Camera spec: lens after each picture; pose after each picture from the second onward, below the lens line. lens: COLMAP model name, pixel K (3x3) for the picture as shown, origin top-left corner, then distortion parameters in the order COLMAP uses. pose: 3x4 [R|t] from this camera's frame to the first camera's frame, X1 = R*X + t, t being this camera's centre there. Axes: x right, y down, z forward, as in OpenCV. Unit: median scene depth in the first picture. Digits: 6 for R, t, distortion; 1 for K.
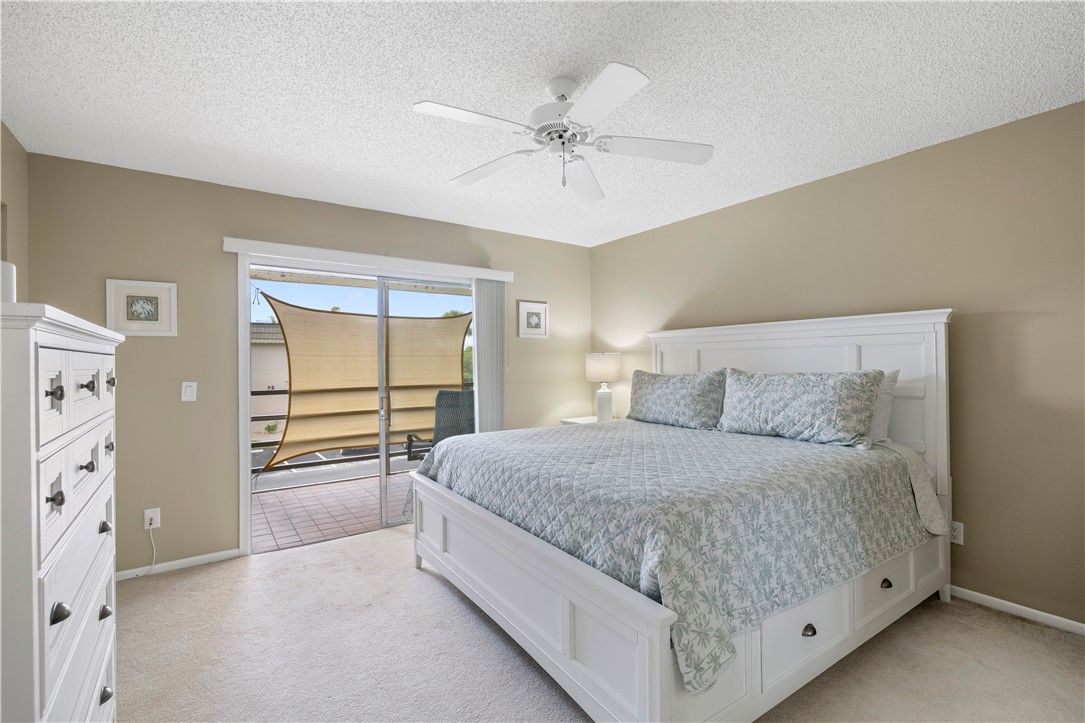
lens RADIAL K [[487.1, 0, 543.3], [0, 487.1, 358.2], [0, 0, 1]] dist [-0.005943, 0.001919]
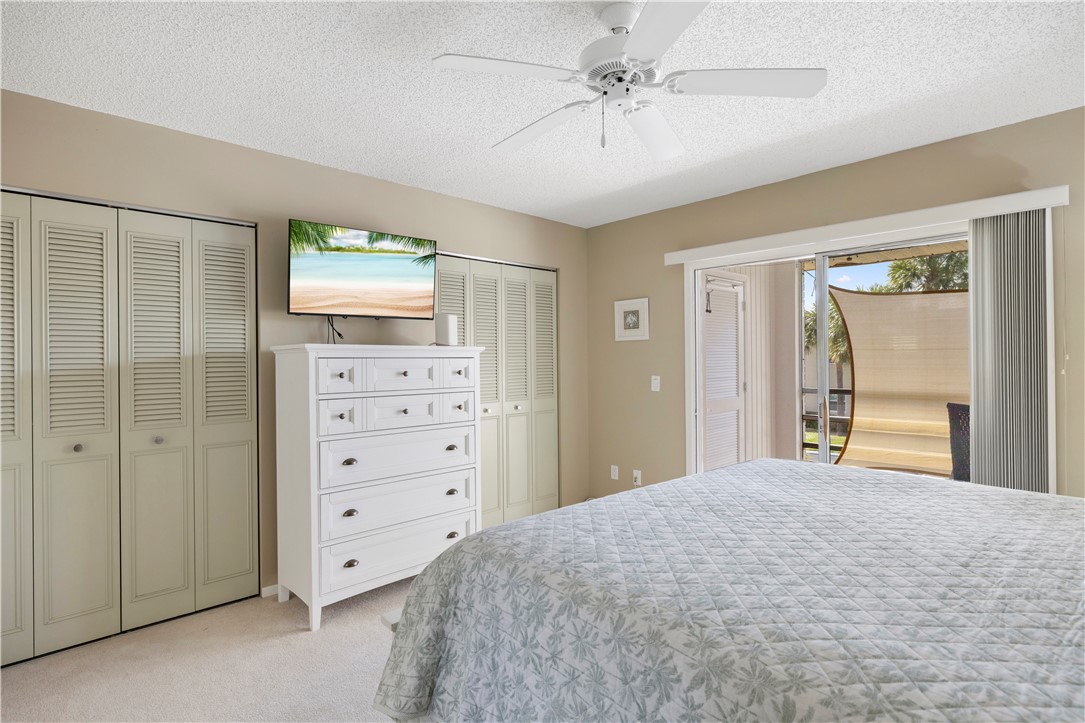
lens RADIAL K [[556.8, 0, 540.3], [0, 556.8, 363.1], [0, 0, 1]] dist [-0.010904, 0.004191]
pose [[0.117589, 0.010621, -0.993006, 0.652576], [0.012732, 0.999844, 0.012202, -0.004286], [0.992981, -0.014078, 0.117435, 0.541303]]
